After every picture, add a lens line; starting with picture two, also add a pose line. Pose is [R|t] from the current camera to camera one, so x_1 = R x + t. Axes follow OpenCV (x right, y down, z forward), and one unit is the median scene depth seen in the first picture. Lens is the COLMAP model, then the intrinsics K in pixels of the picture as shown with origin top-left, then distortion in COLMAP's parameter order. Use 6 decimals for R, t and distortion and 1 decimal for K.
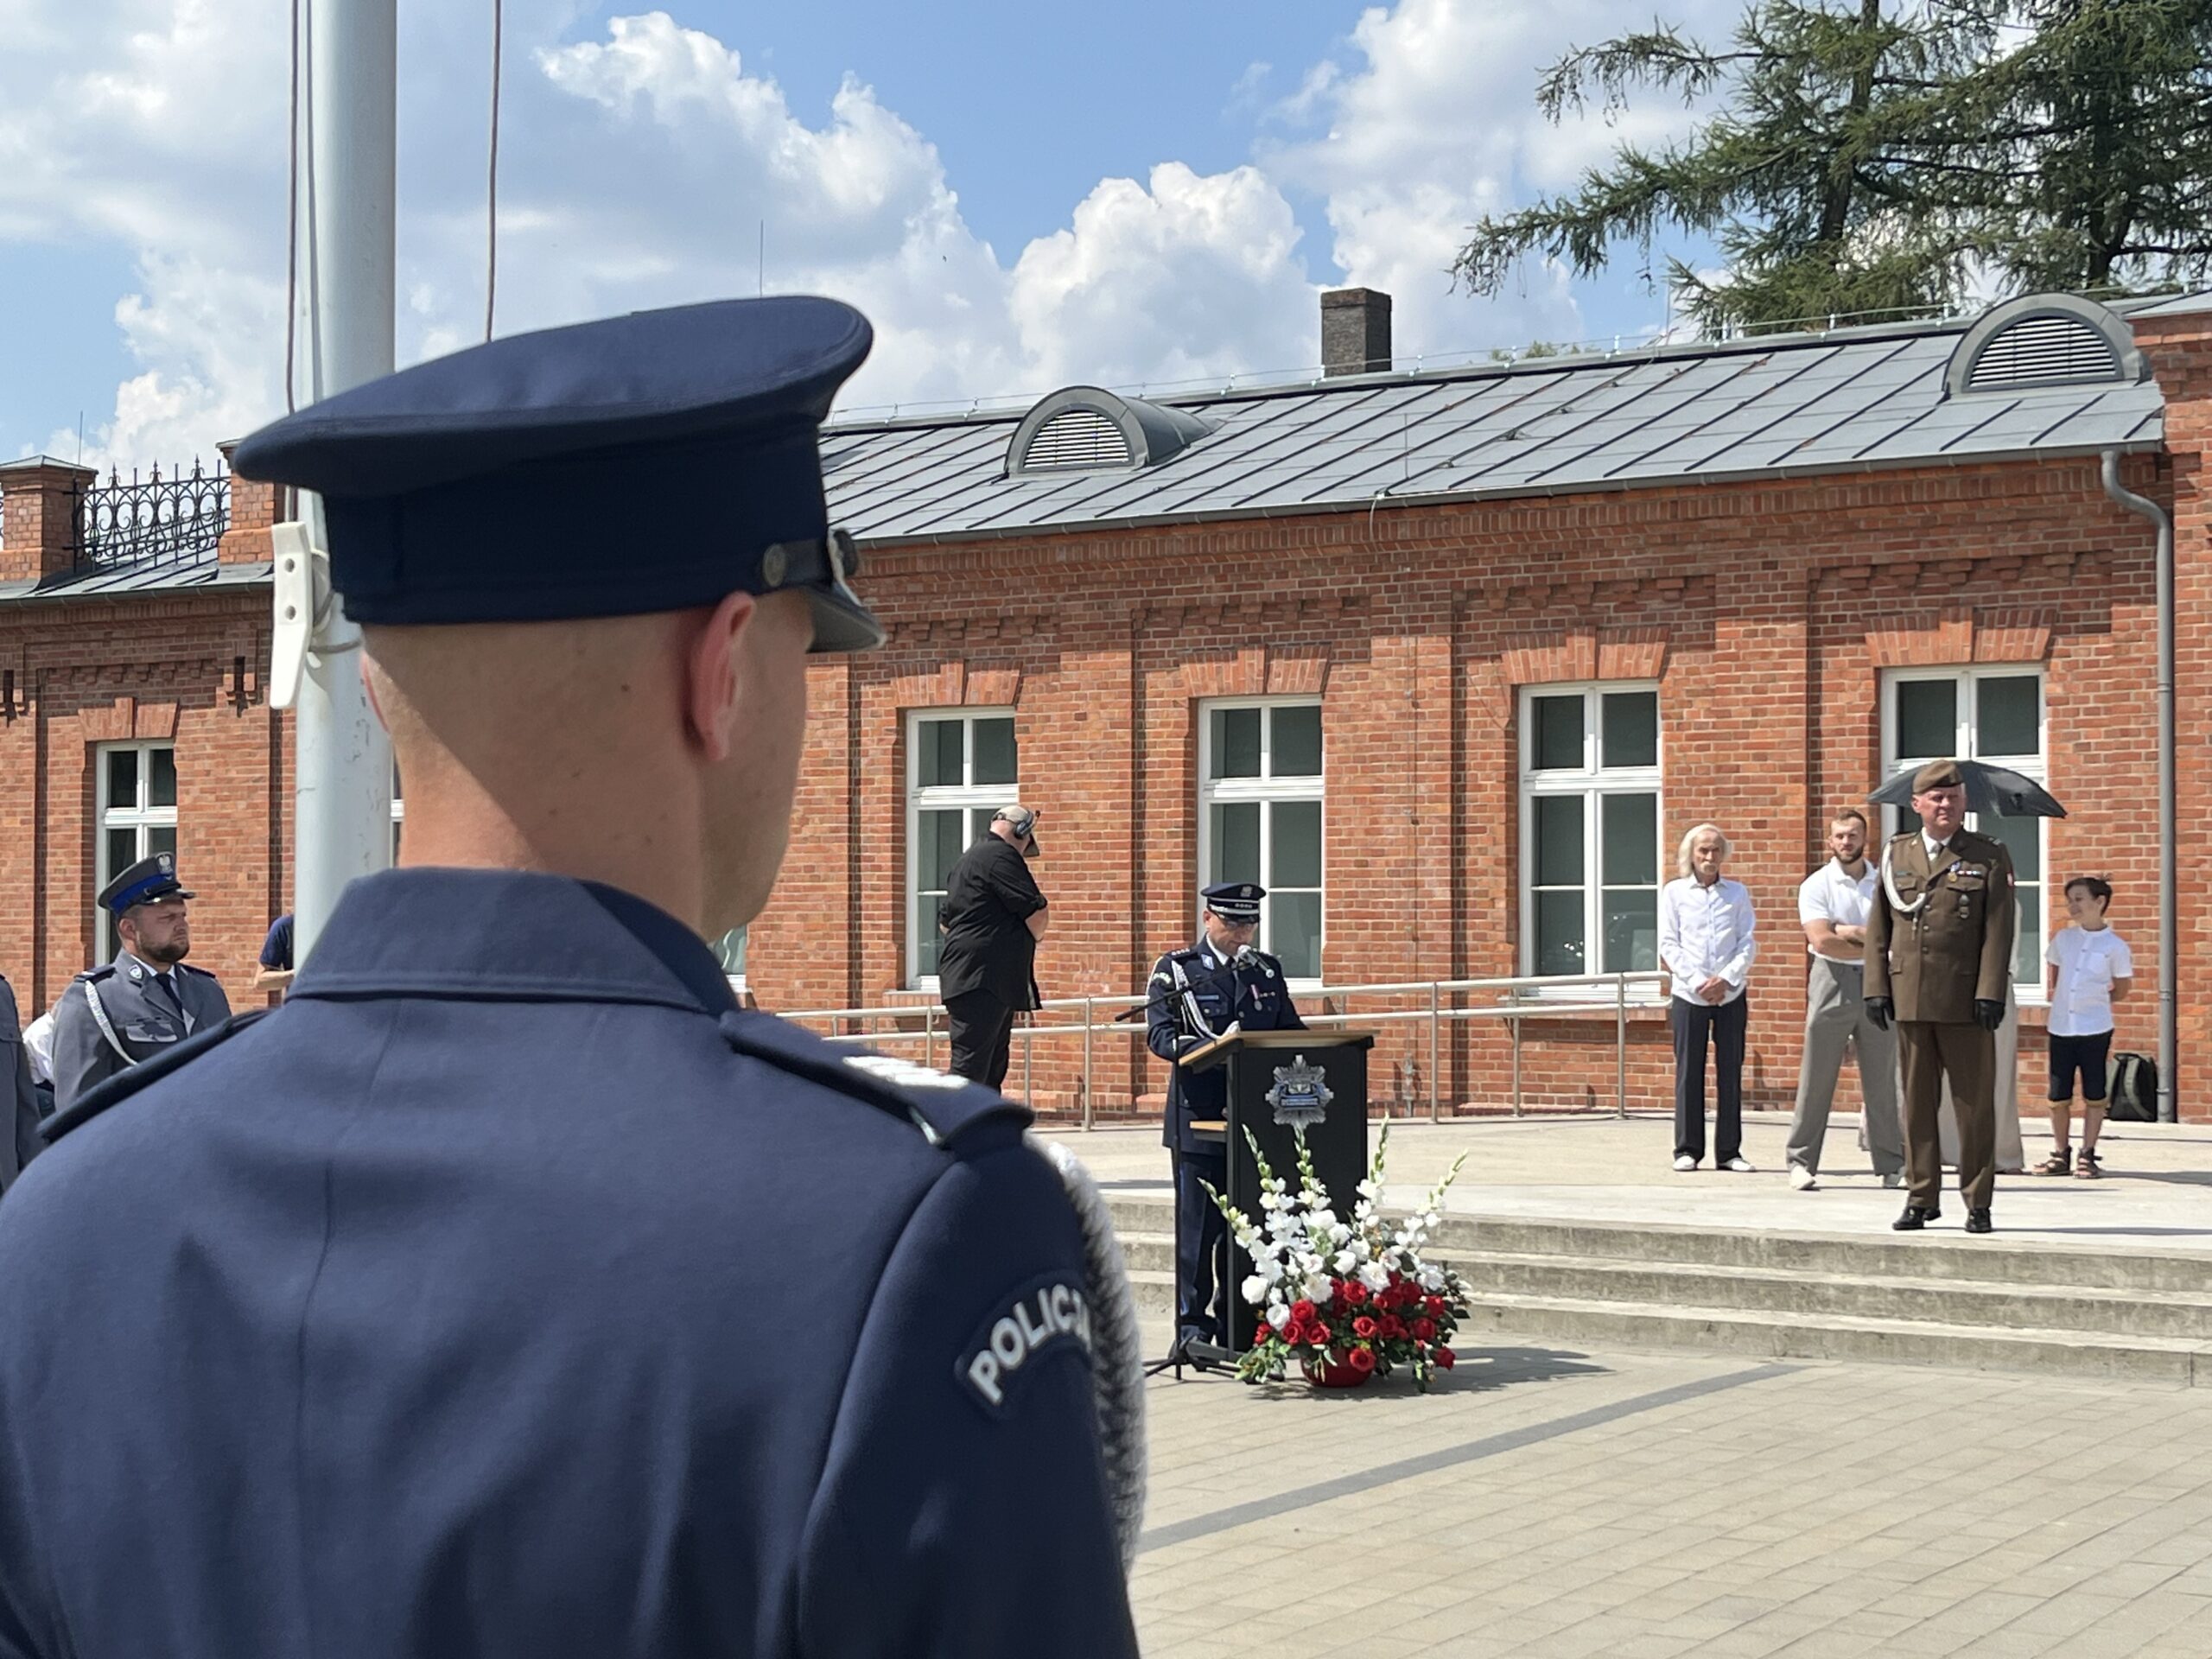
lens RADIAL K [[3507.2, 0, 1145.4], [0, 3507.2, 861.1], [0, 0, 1]] dist [0.247383, -1.145105]
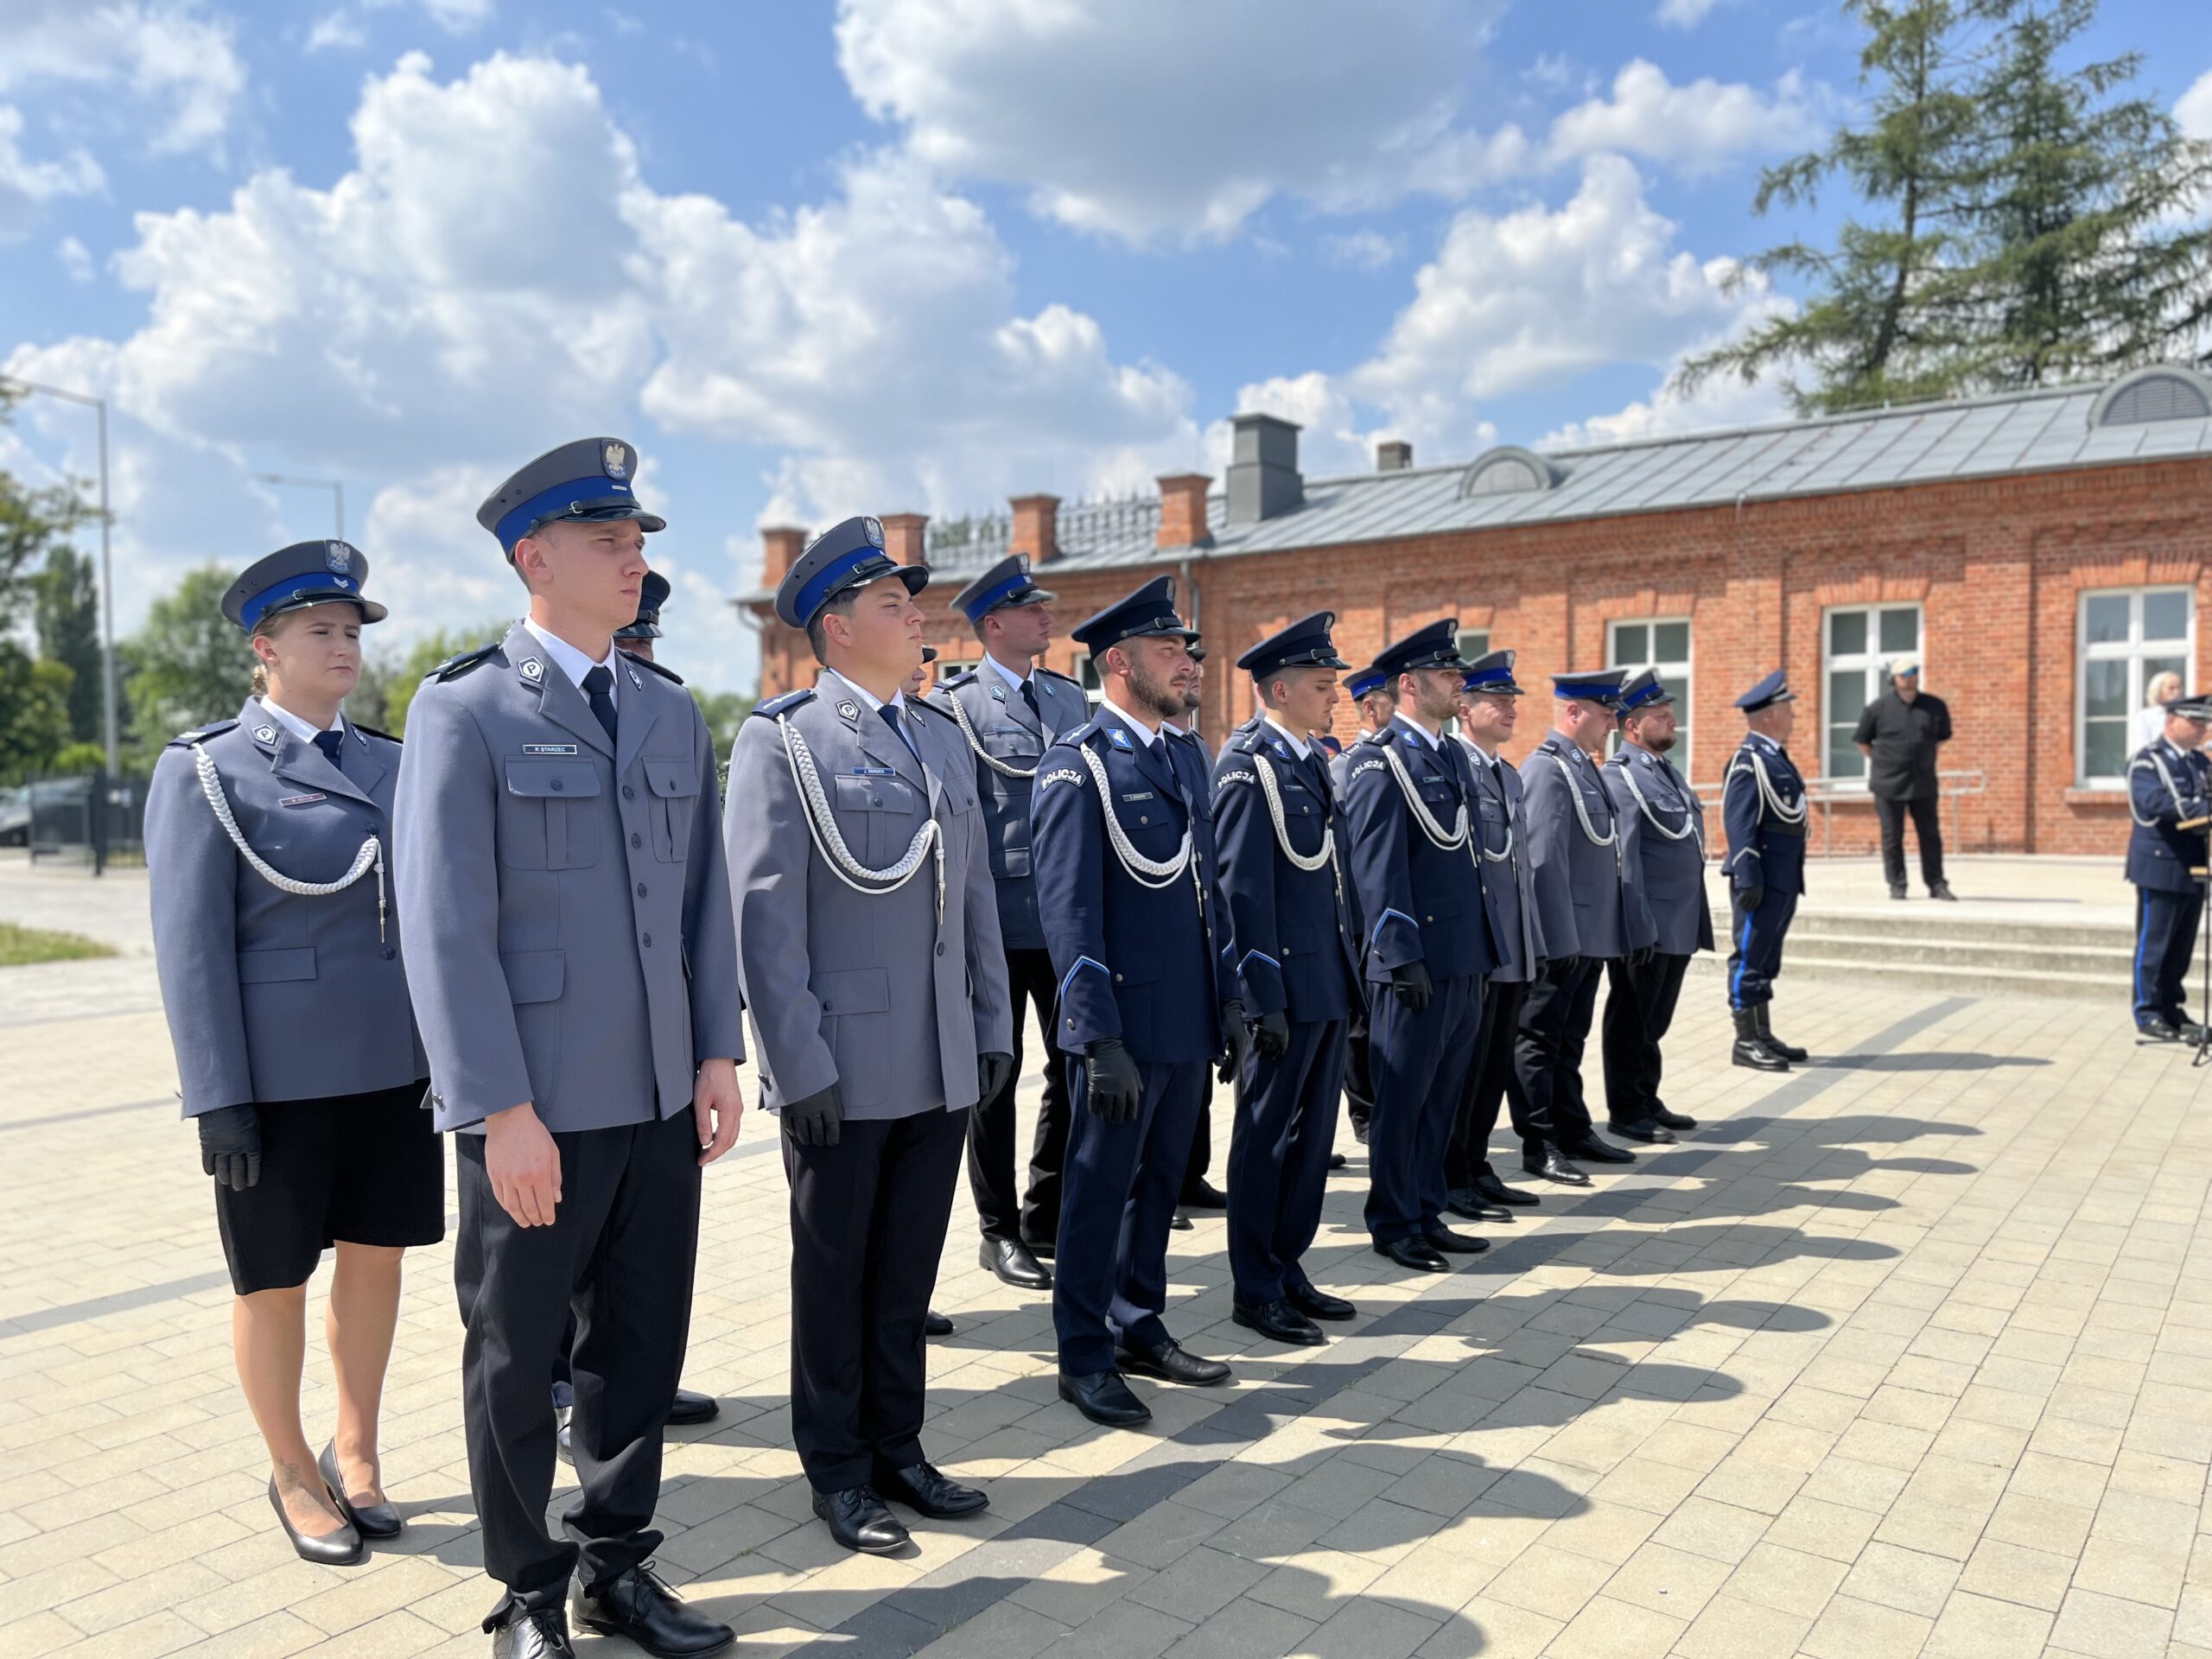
lens RADIAL K [[1688.7, 0, 1105.2], [0, 1688.7, 837.2], [0, 0, 1]] dist [0.072901, -0.103197]
pose [[0.996385, -0.006047, -0.084737, -0.168685], [0.011172, 0.998127, 0.060145, 0.007956], [0.084215, -0.060875, 0.994586, 0.142132]]
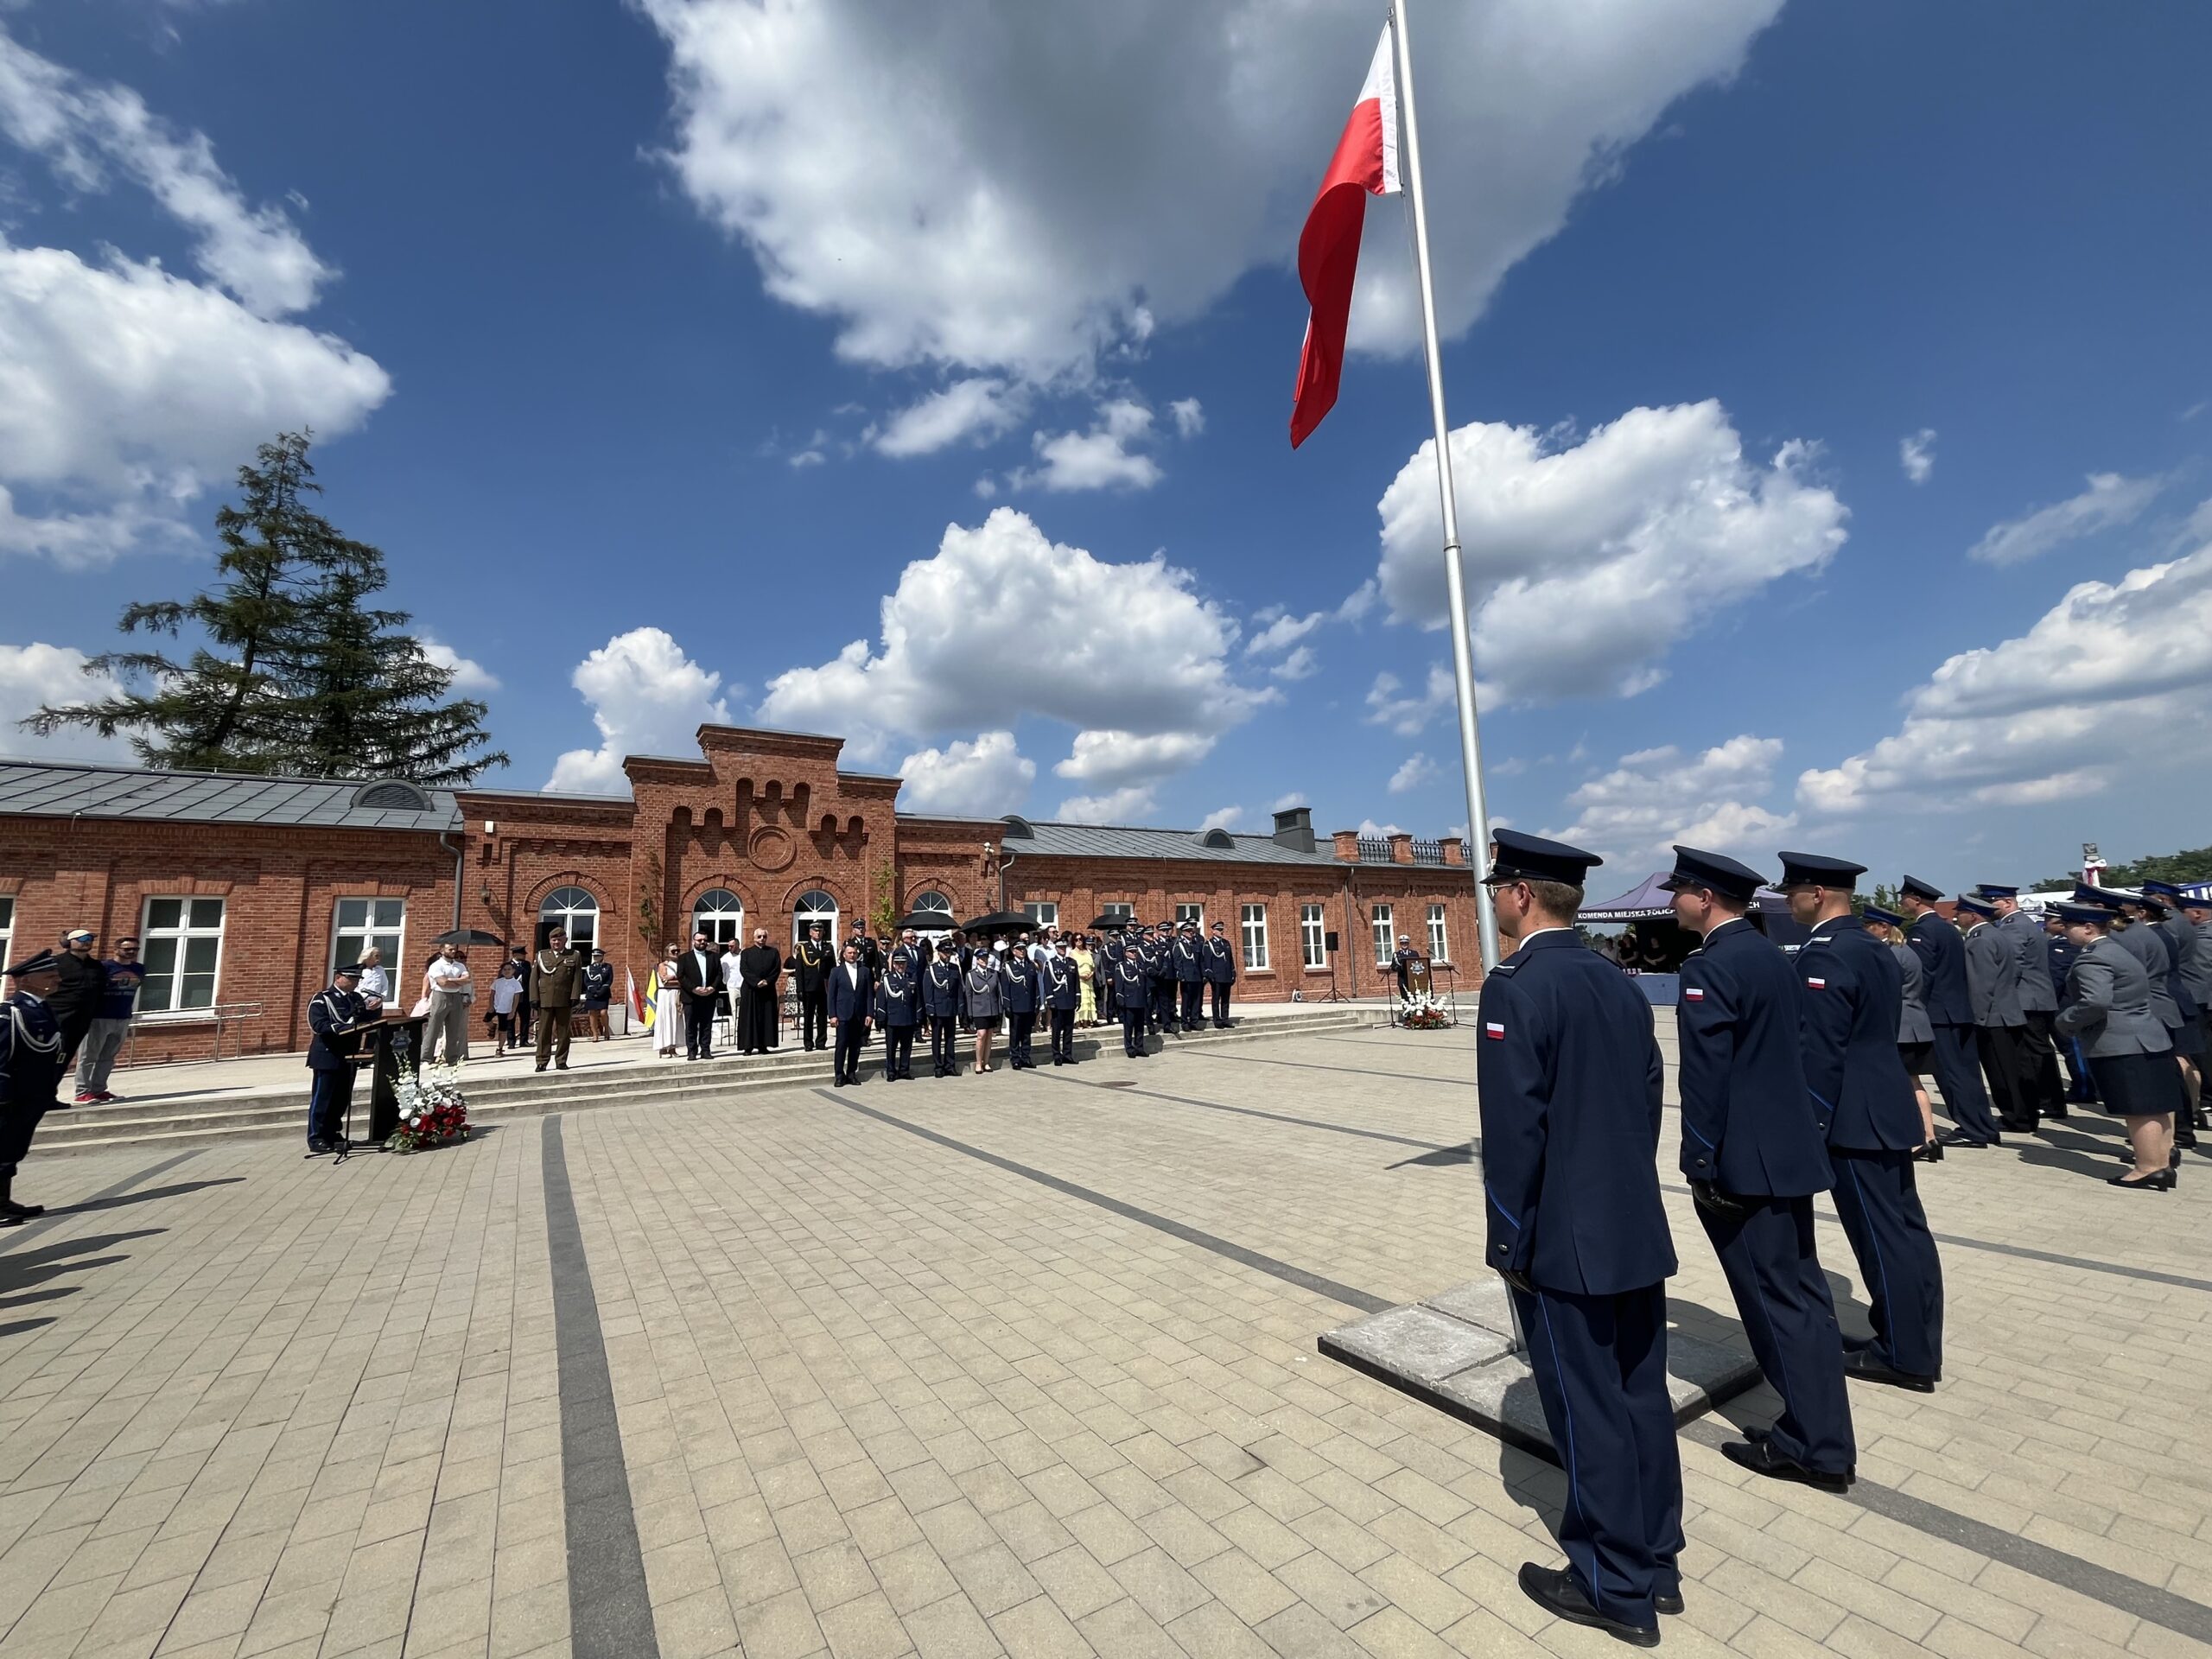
lens RADIAL K [[906.0, 0, 1106.0], [0, 906.0, 829.5], [0, 0, 1]] dist [-0.001105, -0.000855]
pose [[0.444310, 0.116869, 0.888218, -0.168525], [0.015321, 0.990318, -0.137967, 0.004051], [-0.895742, 0.074909, 0.438217, 0.088132]]
